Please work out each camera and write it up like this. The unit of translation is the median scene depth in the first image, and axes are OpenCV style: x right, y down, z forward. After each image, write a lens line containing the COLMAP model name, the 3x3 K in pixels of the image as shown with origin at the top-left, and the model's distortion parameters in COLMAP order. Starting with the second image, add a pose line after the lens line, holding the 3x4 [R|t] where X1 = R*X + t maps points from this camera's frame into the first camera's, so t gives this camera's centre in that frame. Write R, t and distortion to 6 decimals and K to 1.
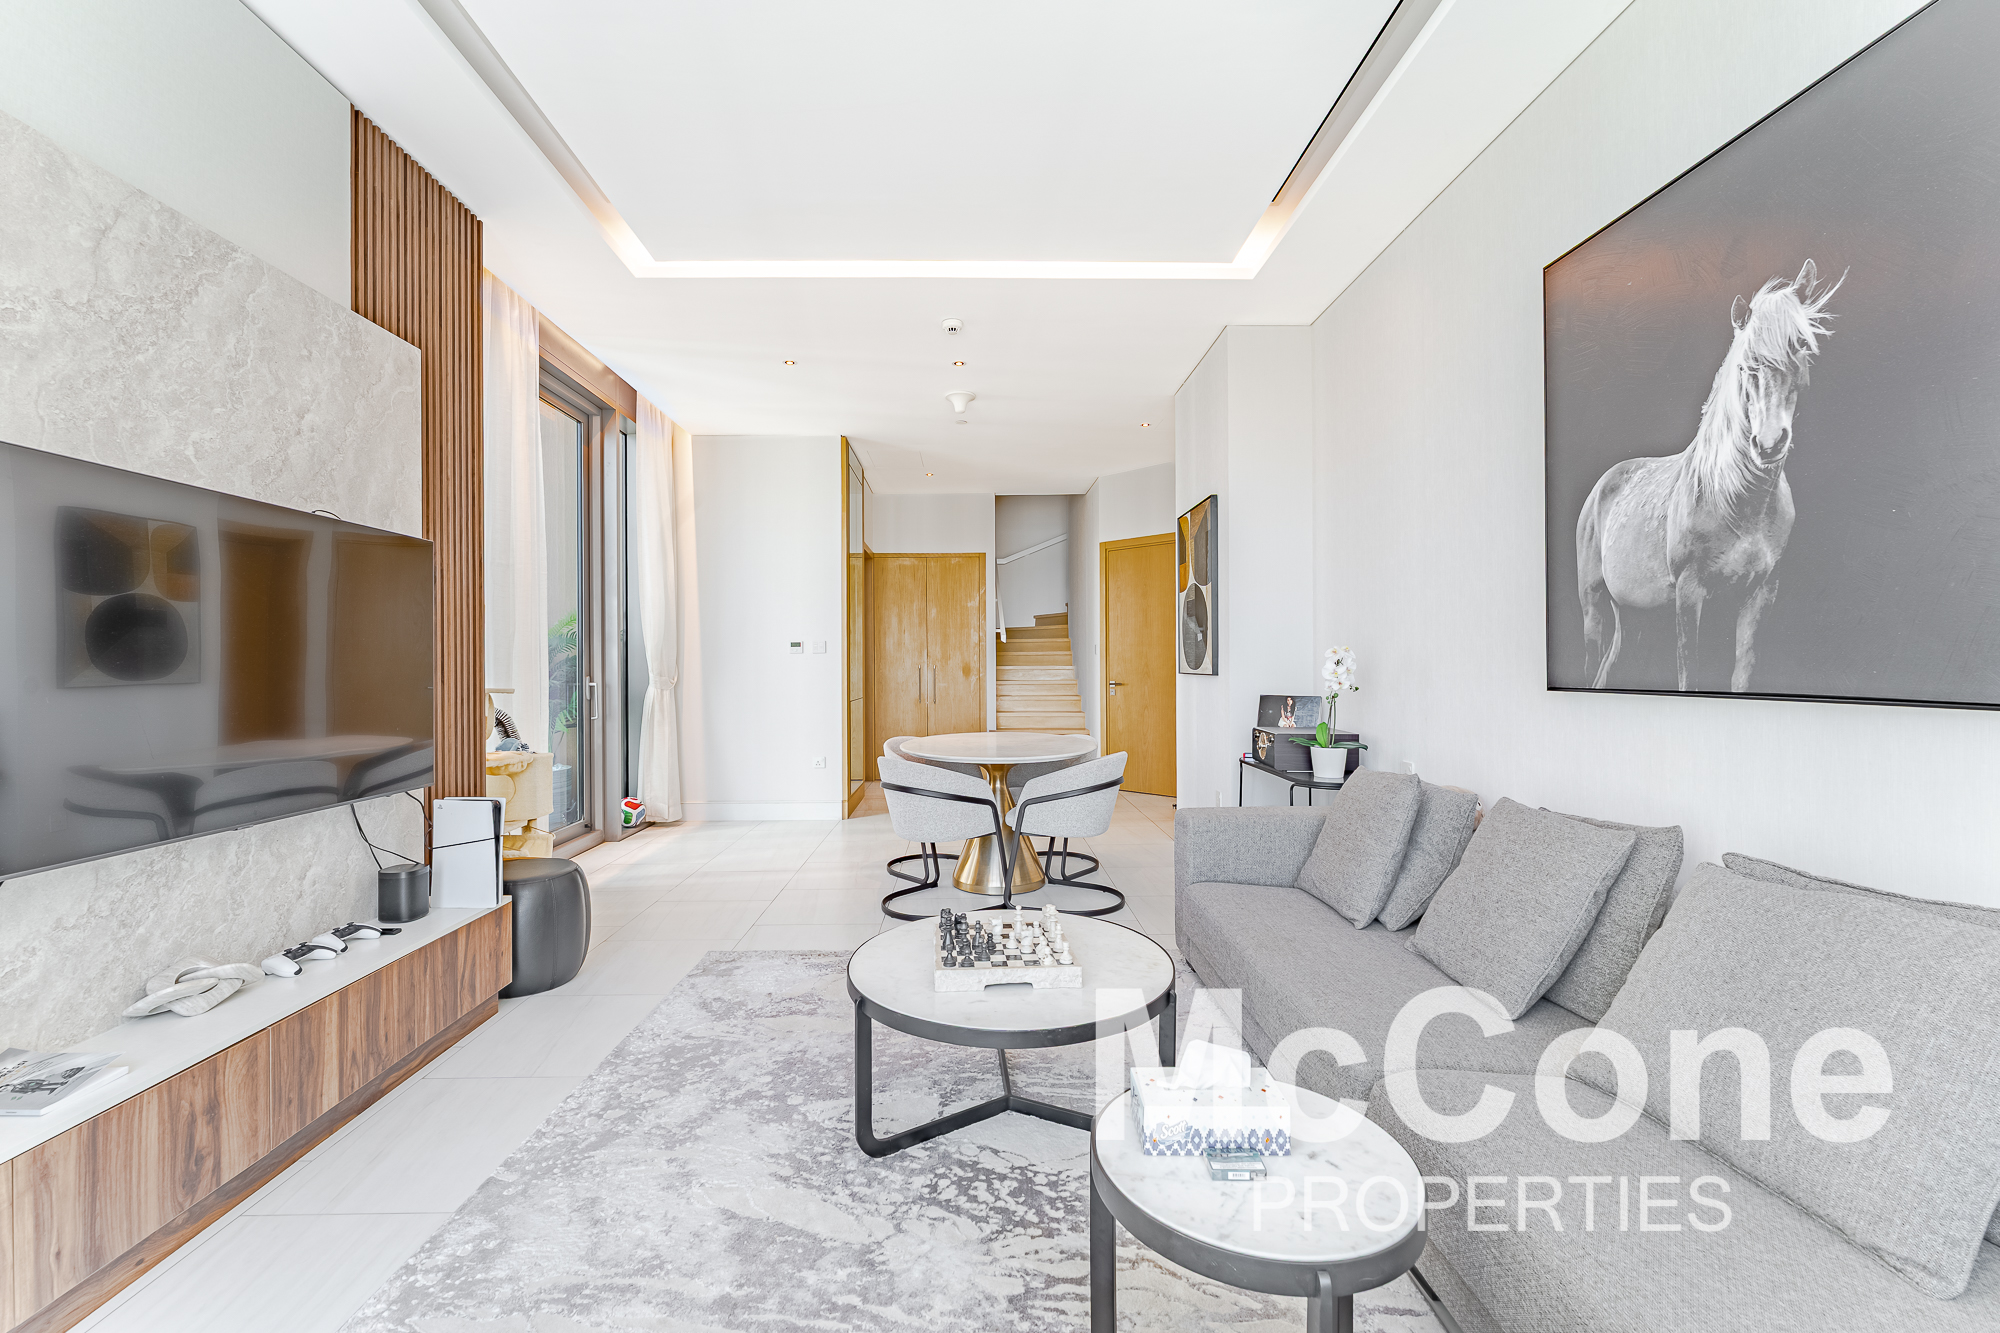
lens RADIAL K [[818.1, 0, 984.6], [0, 818.1, 659.1], [0, 0, 1]] dist [0.000928, -0.001779]
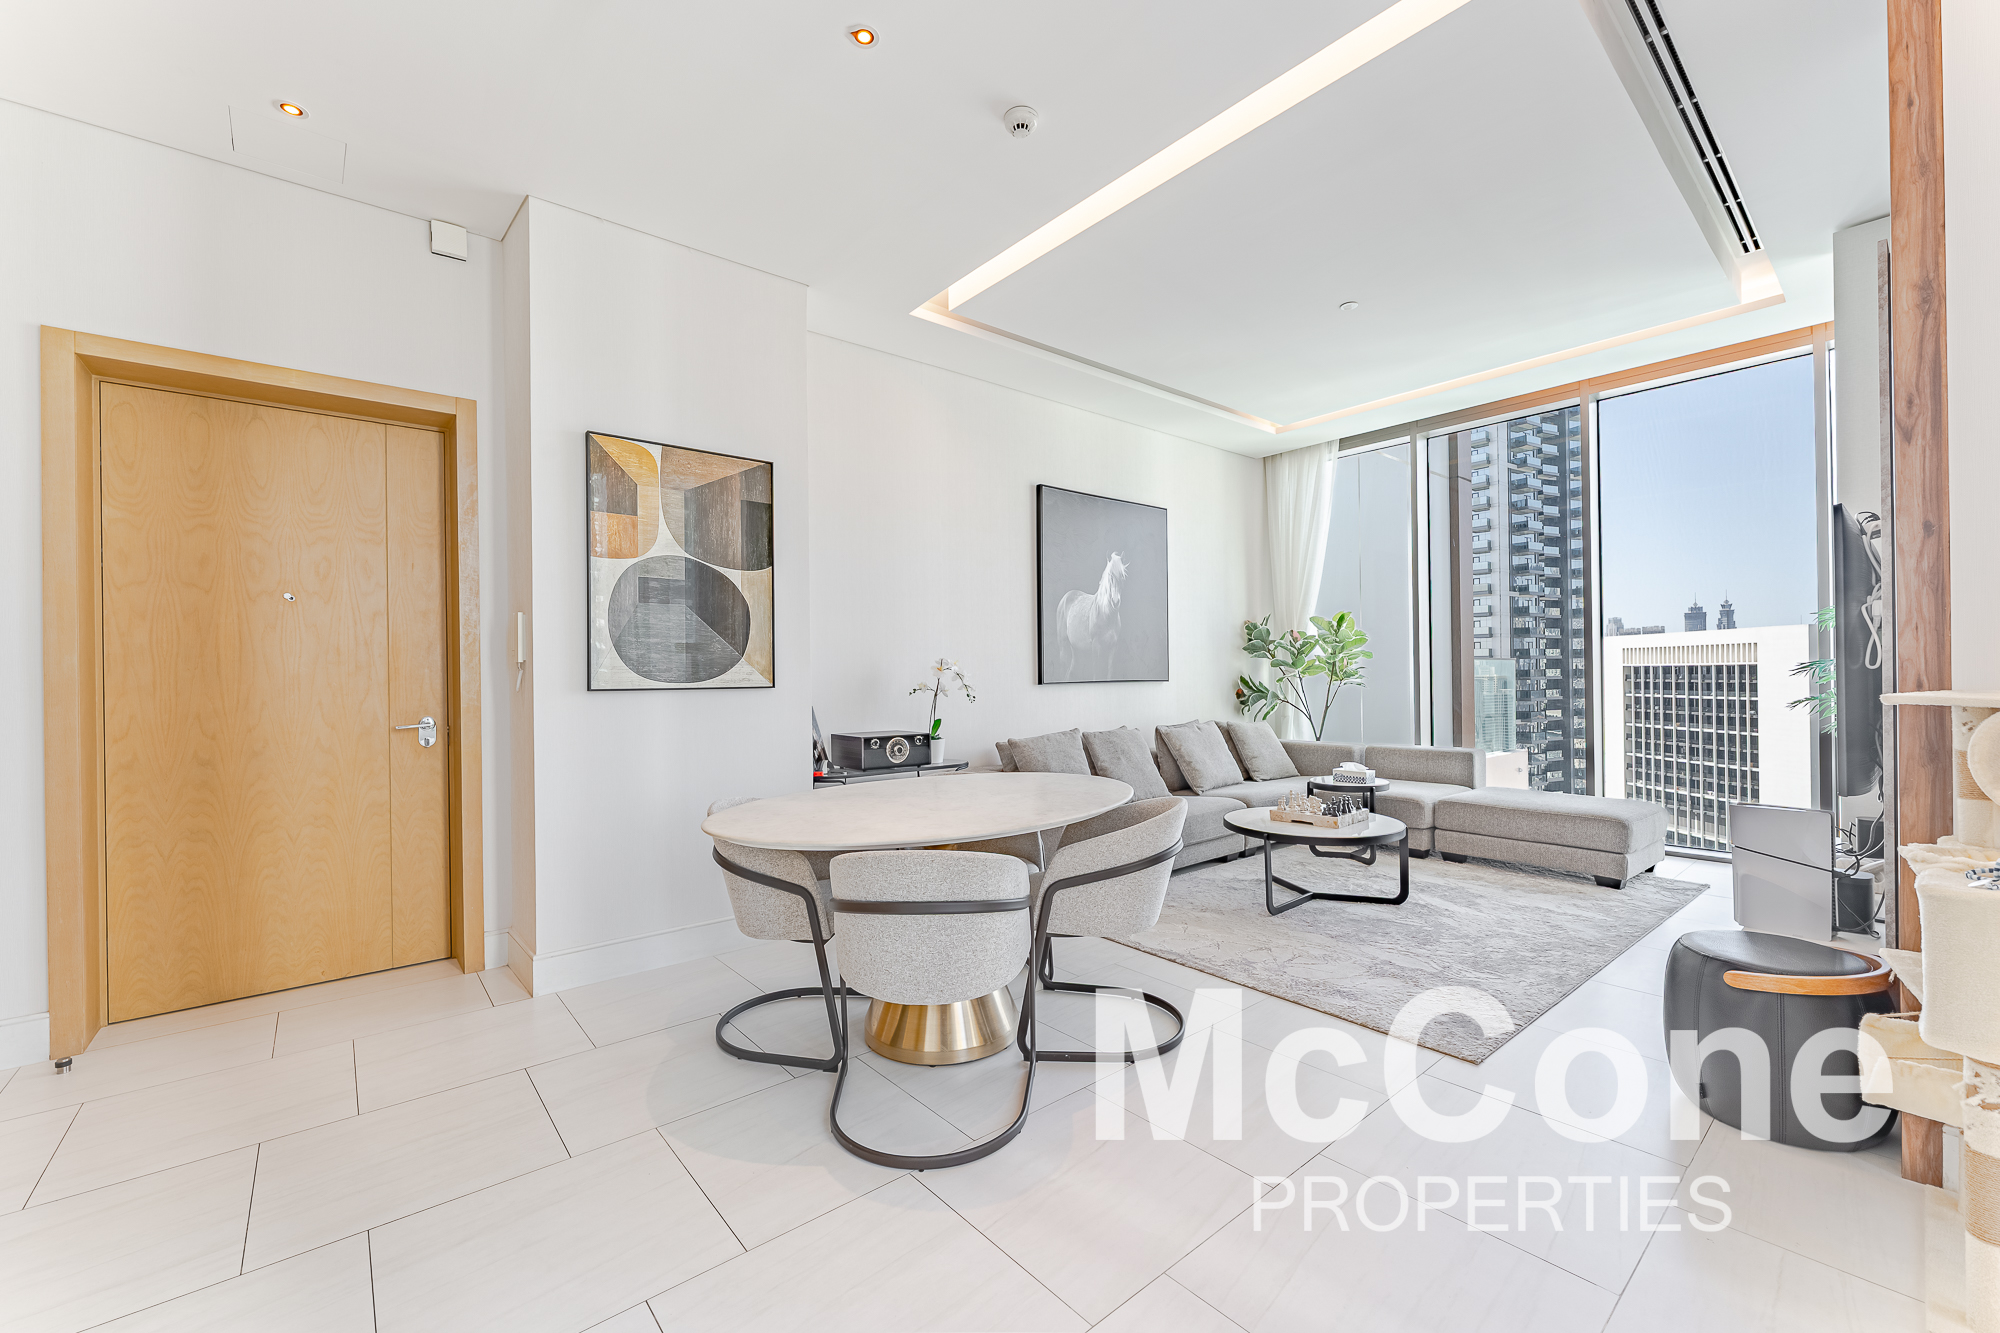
lens RADIAL K [[818.1, 0, 995.2], [0, 818.1, 658.8], [0, 0, 1]] dist [0.000928, -0.001779]
pose [[-0.629644, 0.025159, 0.776476, -1.068531], [0.008673, 0.999641, -0.025357, 0.030477], [-0.776835, -0.009232, -0.629636, 2.974280]]
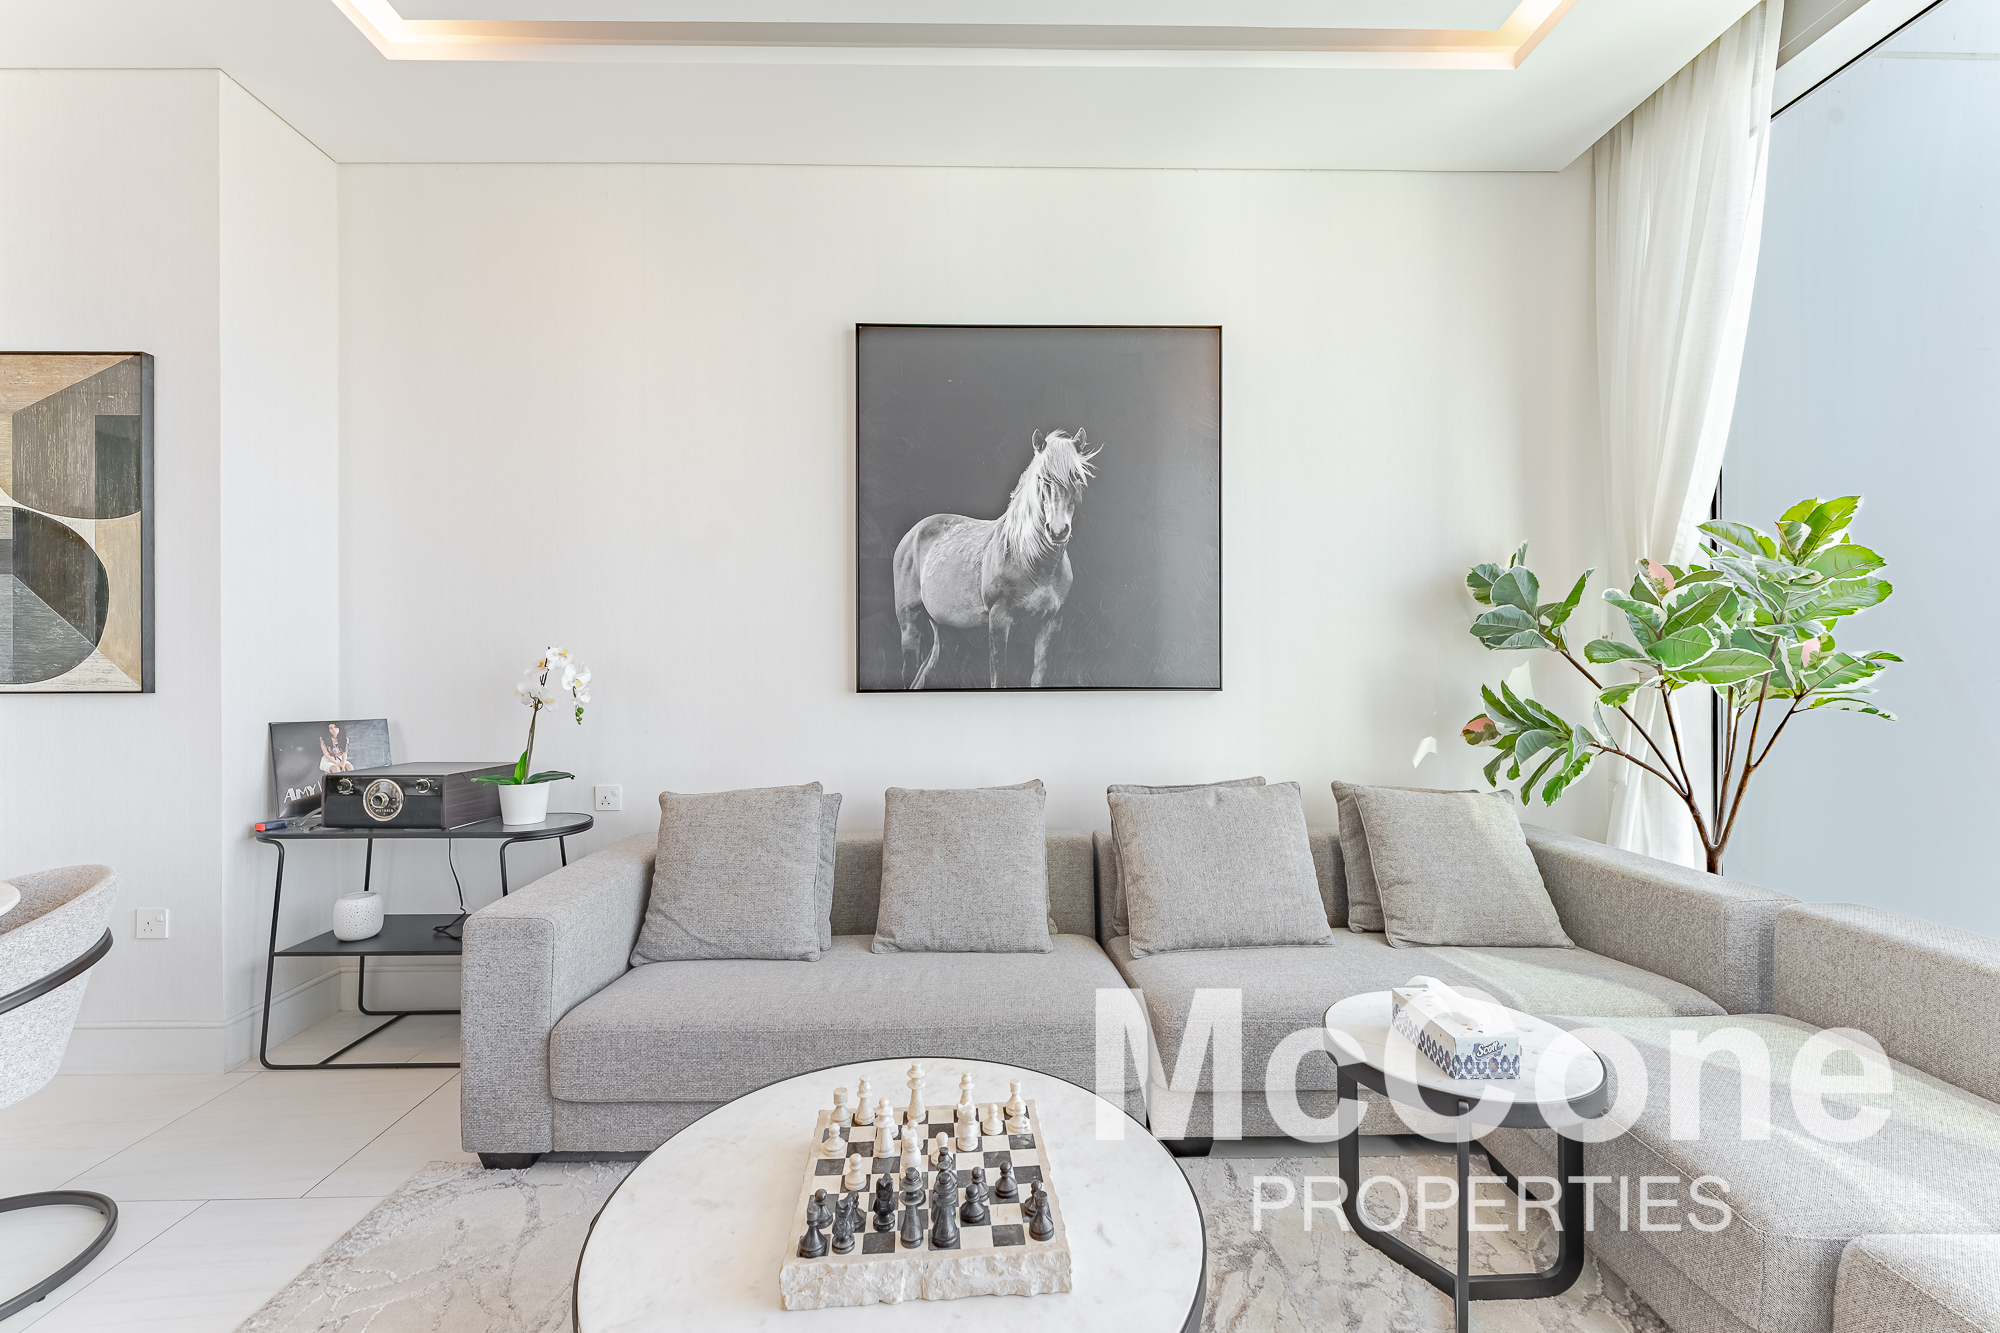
lens RADIAL K [[818.1, 0, 992.3], [0, 818.1, 660.1], [0, 0, 1]] dist [0.000928, -0.001779]
pose [[-0.000910, 0.012667, 0.999919, -0.562133], [-0.002803, 0.999916, -0.012669, 0.008143], [-0.999996, -0.002815, -0.000874, 0.997958]]
